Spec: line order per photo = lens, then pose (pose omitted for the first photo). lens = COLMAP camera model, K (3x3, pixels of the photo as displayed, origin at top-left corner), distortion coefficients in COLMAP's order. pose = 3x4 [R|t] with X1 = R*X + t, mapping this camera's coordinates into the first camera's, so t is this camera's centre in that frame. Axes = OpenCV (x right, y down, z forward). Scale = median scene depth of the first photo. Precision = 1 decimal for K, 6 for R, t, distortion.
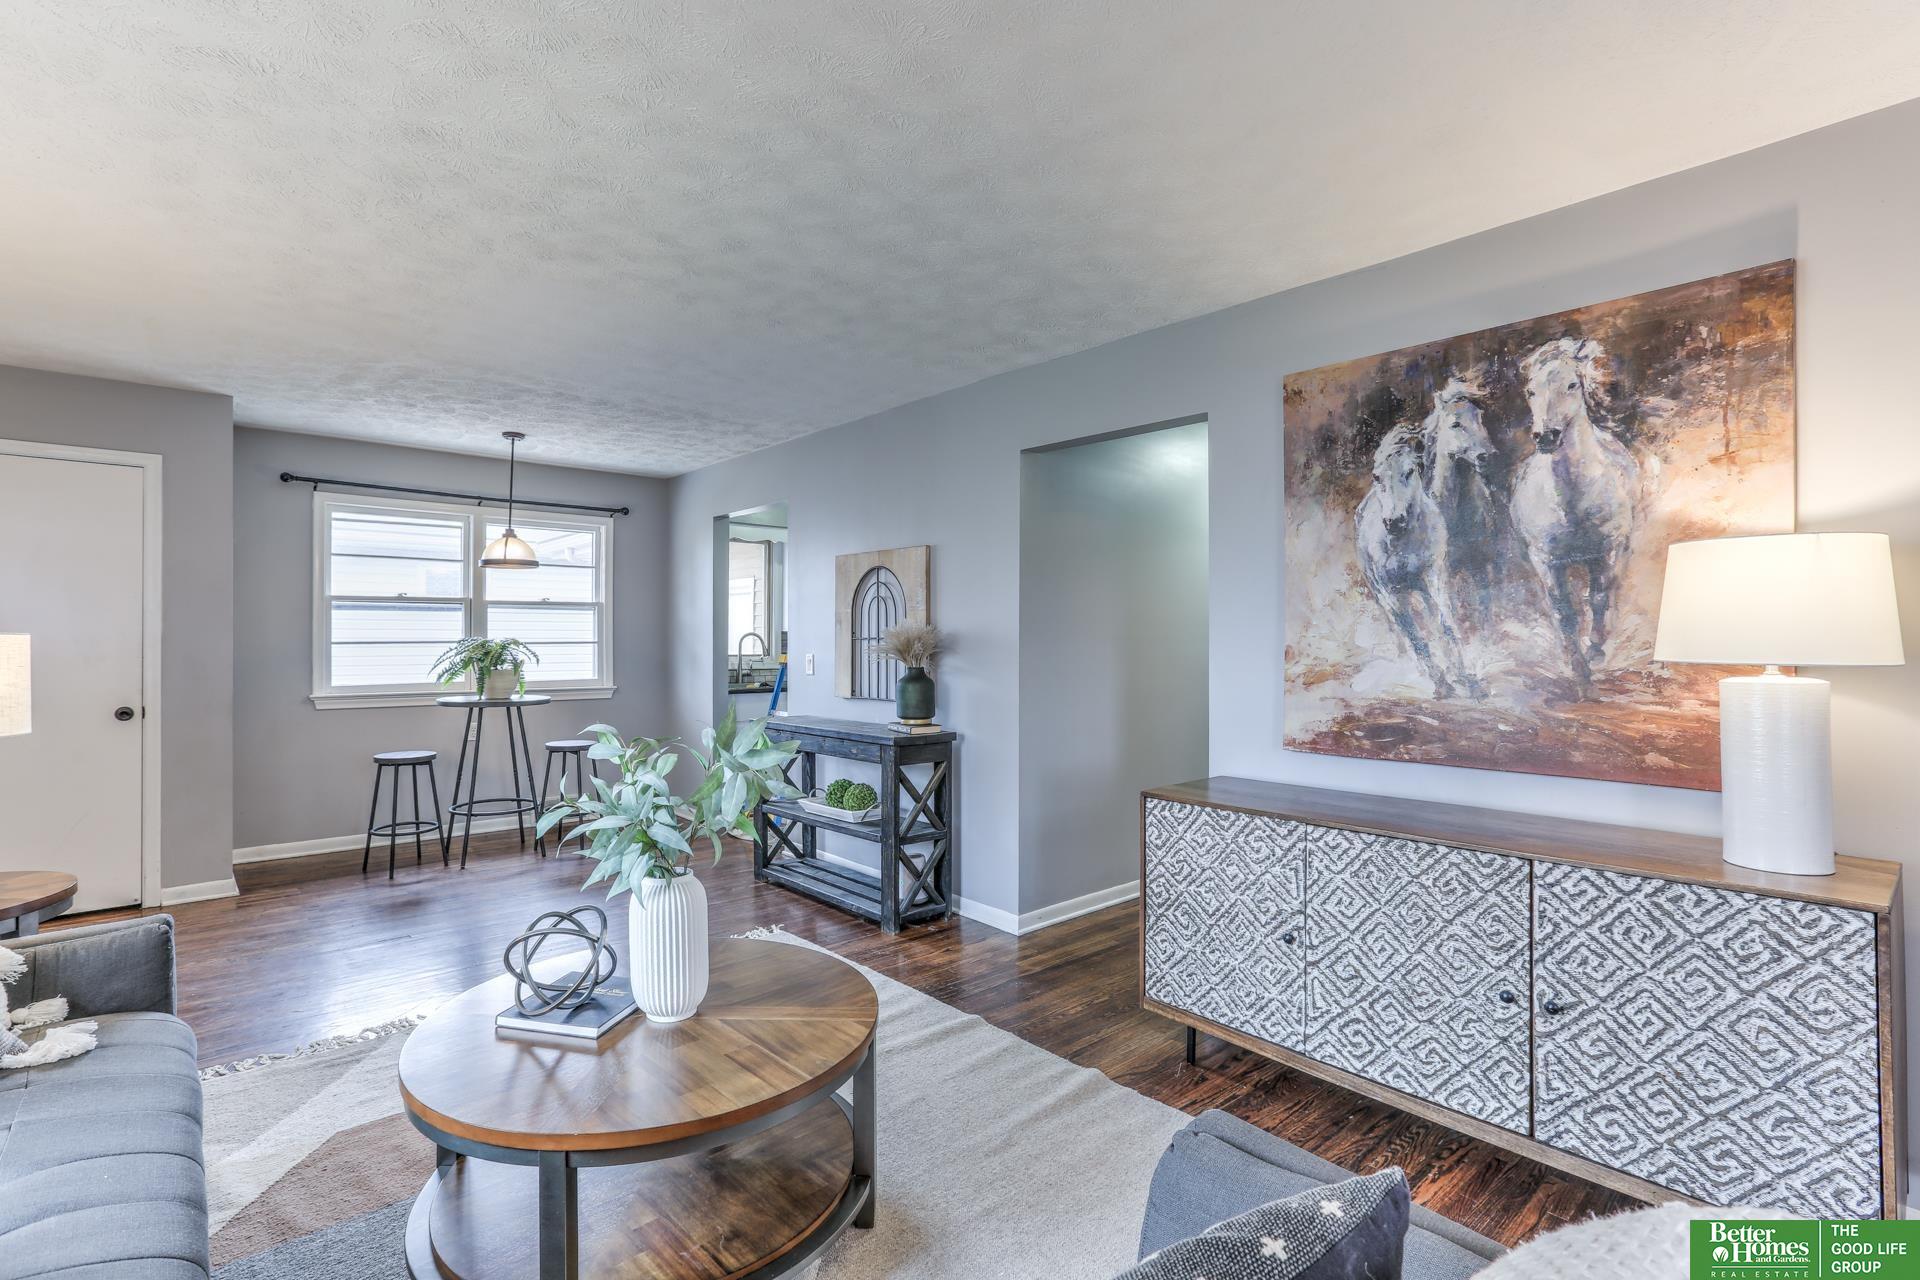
lens RADIAL K [[912.4, 0, 935.7], [0, 912.4, 619.8], [0, 0, 1]] dist [-0.000215, 0.009474]
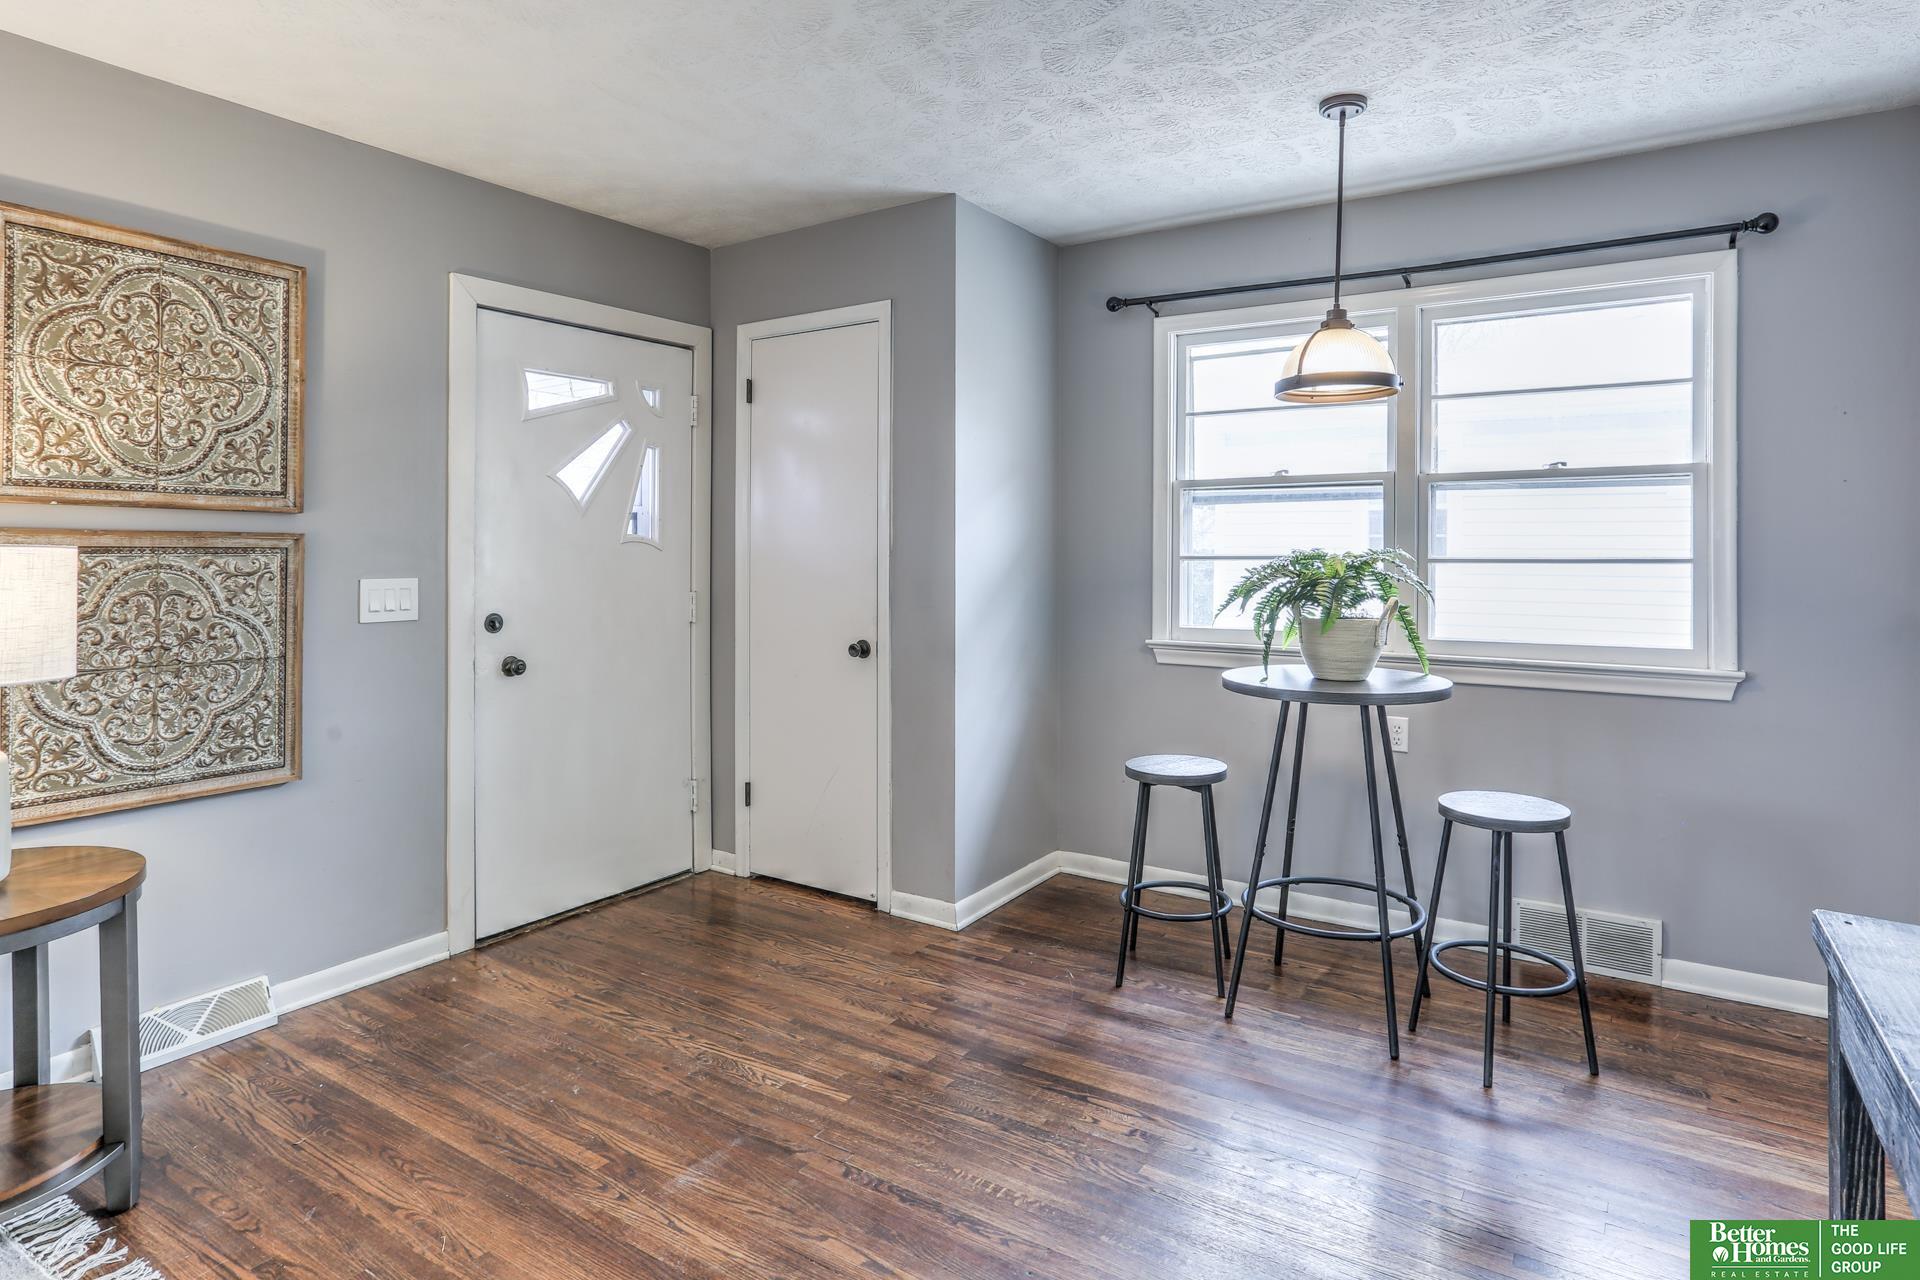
lens RADIAL K [[1051.3, 0, 933.2], [0, 1051.3, 546.3], [0, 0, 1]] dist [-0.031072, 0.001625]
pose [[0.280452, 0.001622, -0.959867, -0.046986], [0.021031, 0.999748, 0.007835, 0.016949], [0.959638, -0.022384, 0.280347, 1.258051]]
